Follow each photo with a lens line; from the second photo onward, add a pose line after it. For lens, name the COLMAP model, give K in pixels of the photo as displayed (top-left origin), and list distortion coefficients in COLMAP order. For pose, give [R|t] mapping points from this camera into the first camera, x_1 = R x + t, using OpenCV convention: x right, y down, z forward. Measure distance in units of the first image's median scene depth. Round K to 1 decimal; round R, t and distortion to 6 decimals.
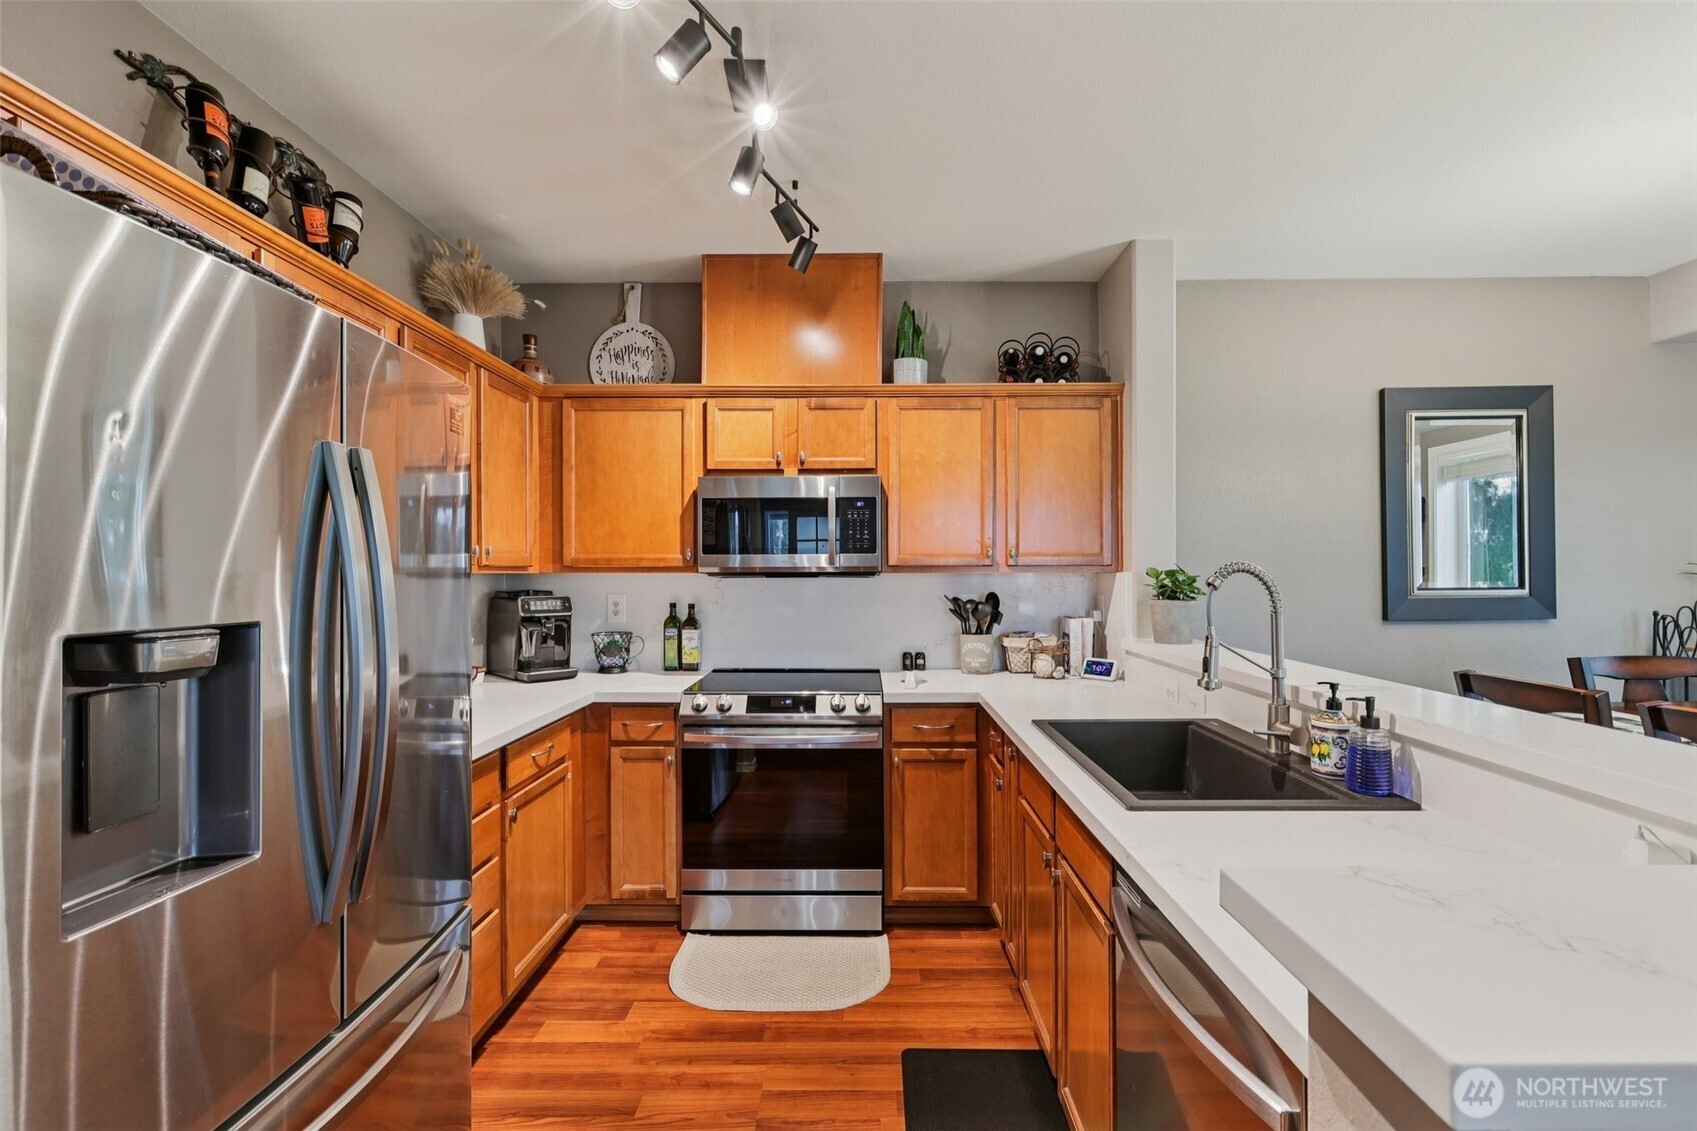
lens RADIAL K [[755.3, 0, 861.7], [0, 755.3, 568.3], [0, 0, 1]] dist [-0.001216, 0.001555]
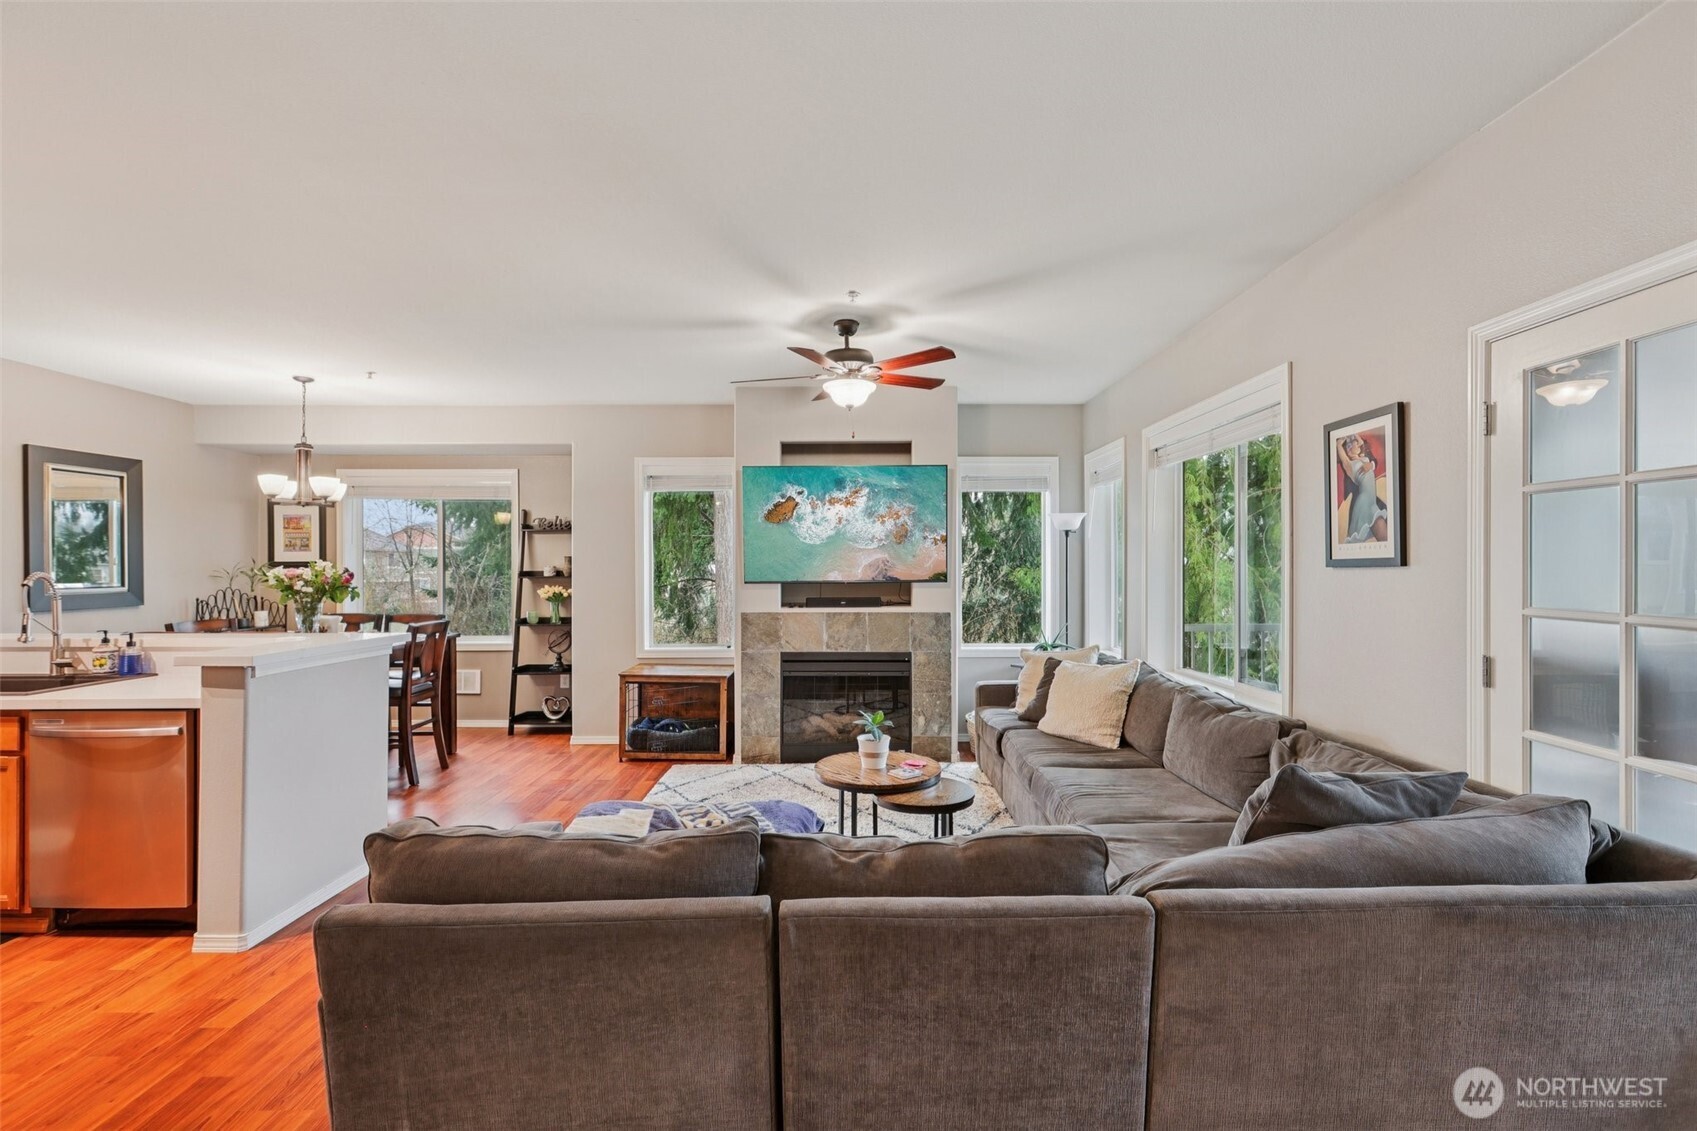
lens RADIAL K [[755.3, 0, 851.6], [0, 755.3, 566.3], [0, 0, 1]] dist [-0.001216, 0.001555]
pose [[-0.005012, 0.005139, 0.999974, -0.763103], [0.000860, 0.999986, -0.005135, -0.007514], [-0.999987, 0.000834, -0.005017, -0.546902]]
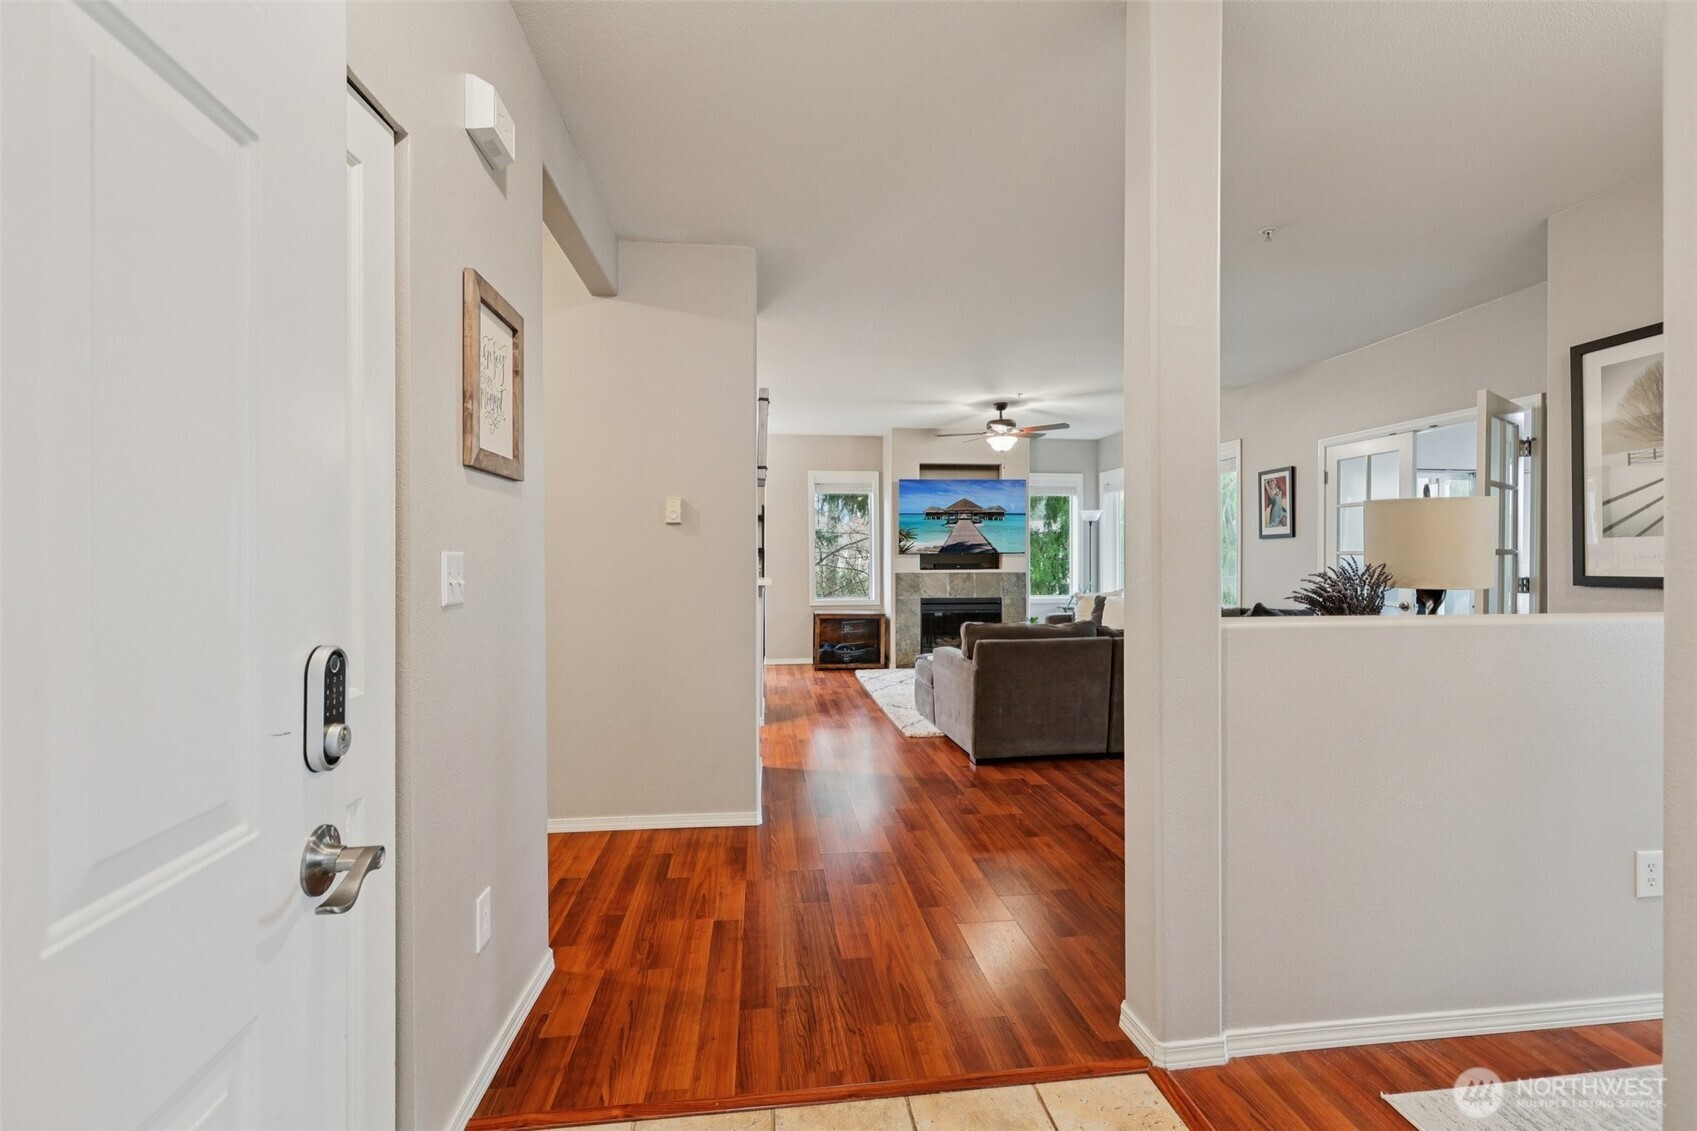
lens RADIAL K [[755.3, 0, 853.6], [0, 755.3, 566.4], [0, 0, 1]] dist [-0.001216, 0.001555]
pose [[-0.118514, -0.007049, 0.992927, -1.678714], [0.002331, 0.999970, 0.007377, 0.044802], [-0.992950, 0.003189, -0.118494, 0.156008]]
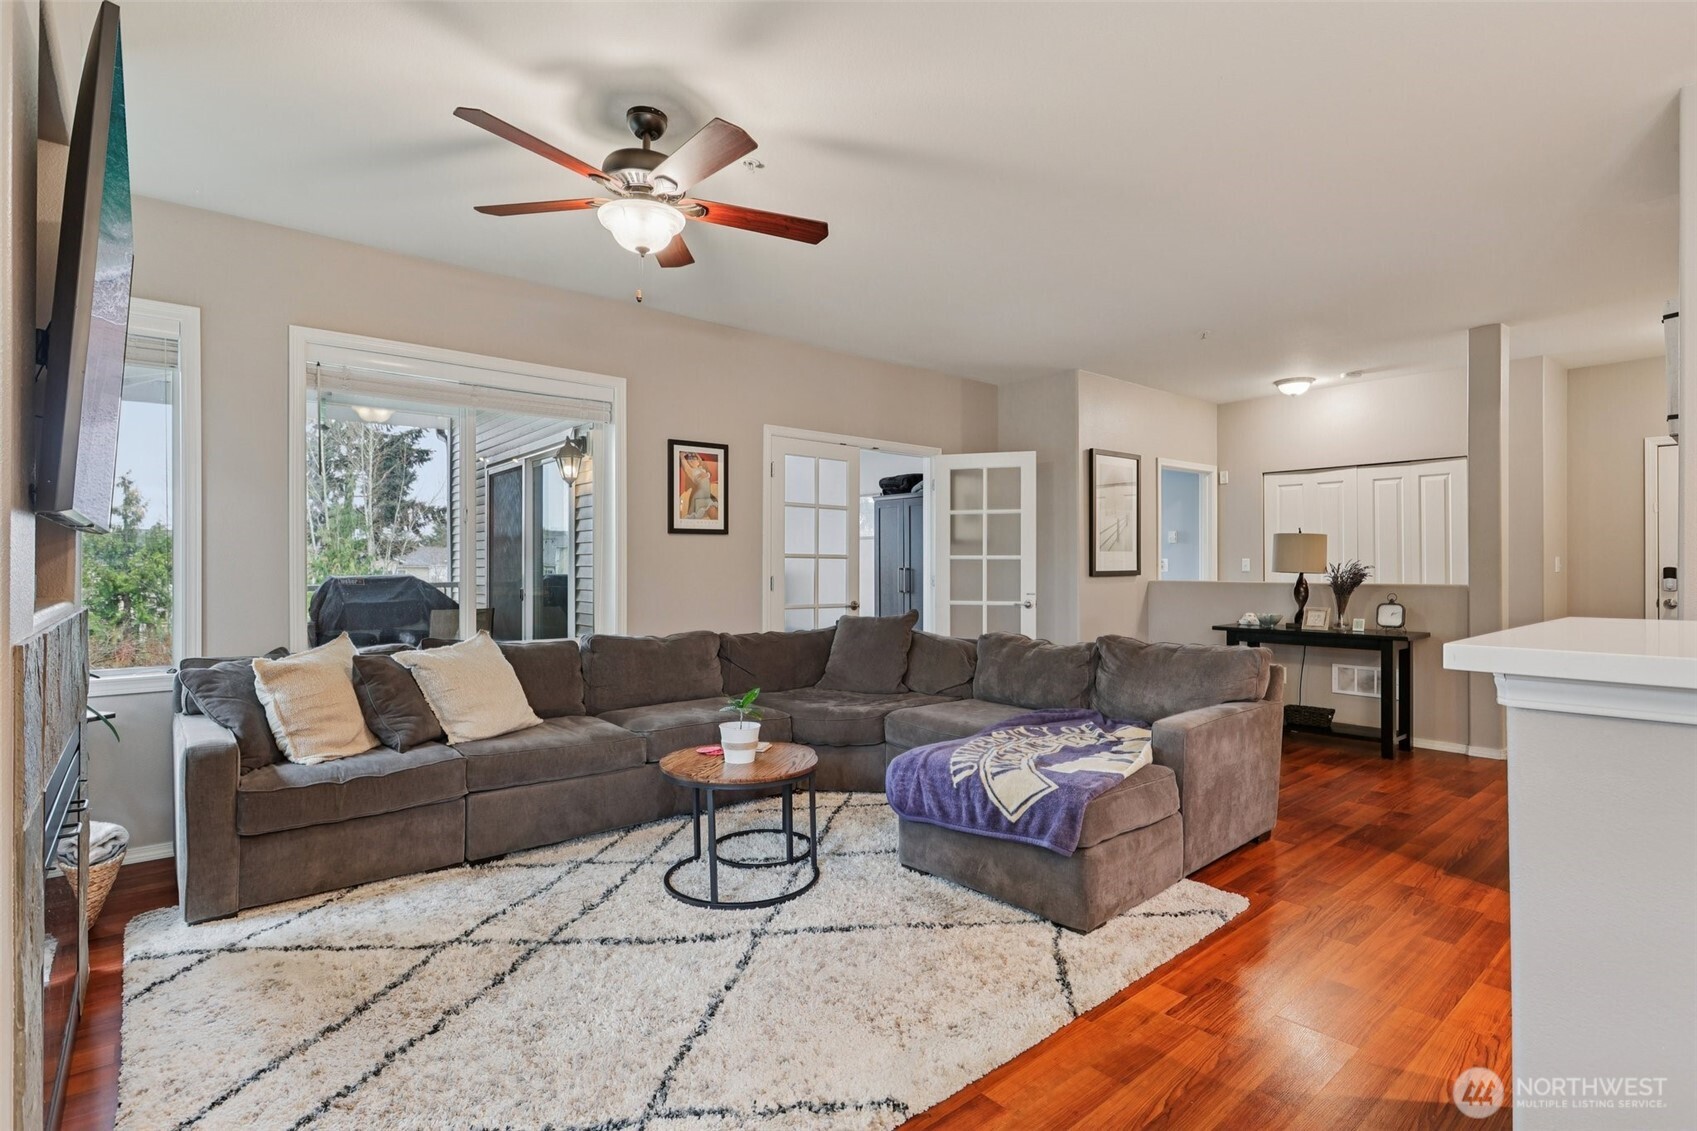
lens RADIAL K [[829.4, 0, 851.6], [0, 829.4, 566.9], [0, 0, 1]] dist [-0.007972, 0.004691]
pose [[-0.759248, 0.003404, -0.650792, 0.904297], [0.003673, 0.999993, 0.000946, 0.051285], [0.650791, -0.001672, -0.759255, 0.253092]]
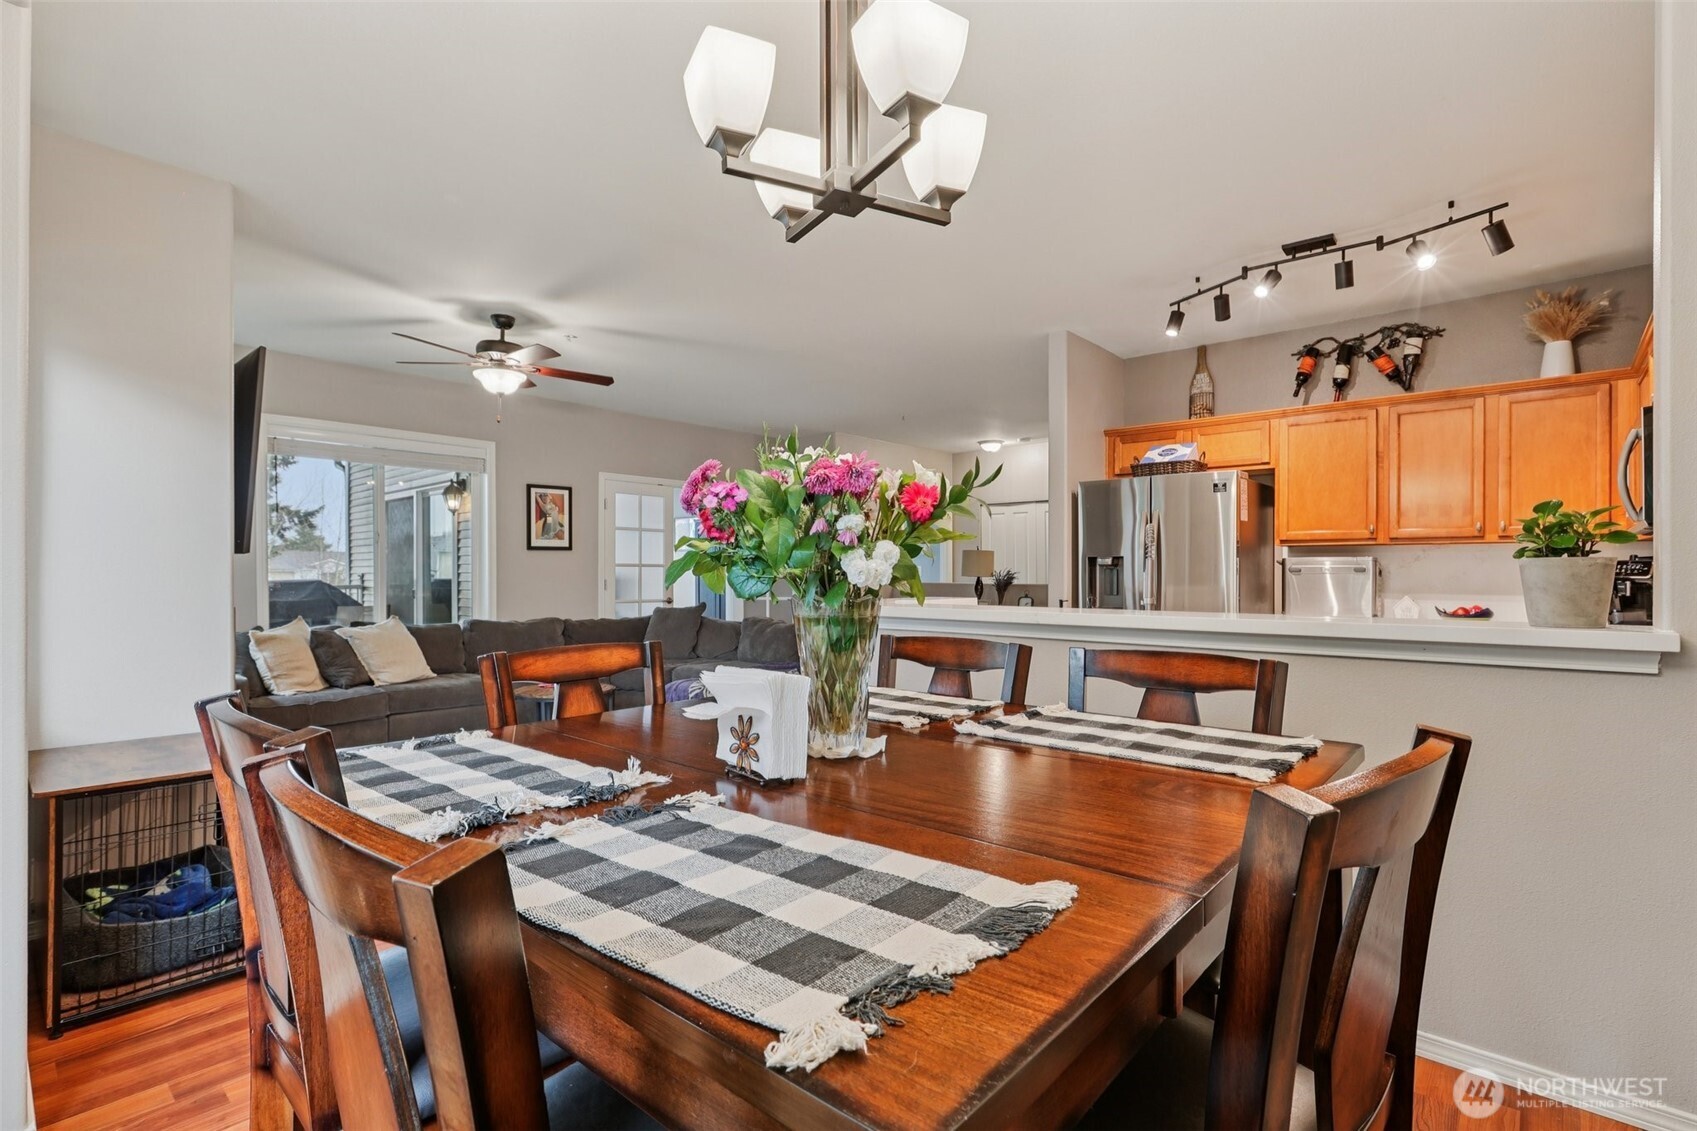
lens RADIAL K [[807.4, 0, 853.7], [0, 807.4, 573.2], [0, 0, 1]] dist [0.000278, 0.001580]
pose [[-0.660258, 0.005905, -0.751016, 1.194748], [0.003842, 0.999983, 0.004485, 0.045064], [0.751029, 0.000076, -0.660269, 0.922630]]
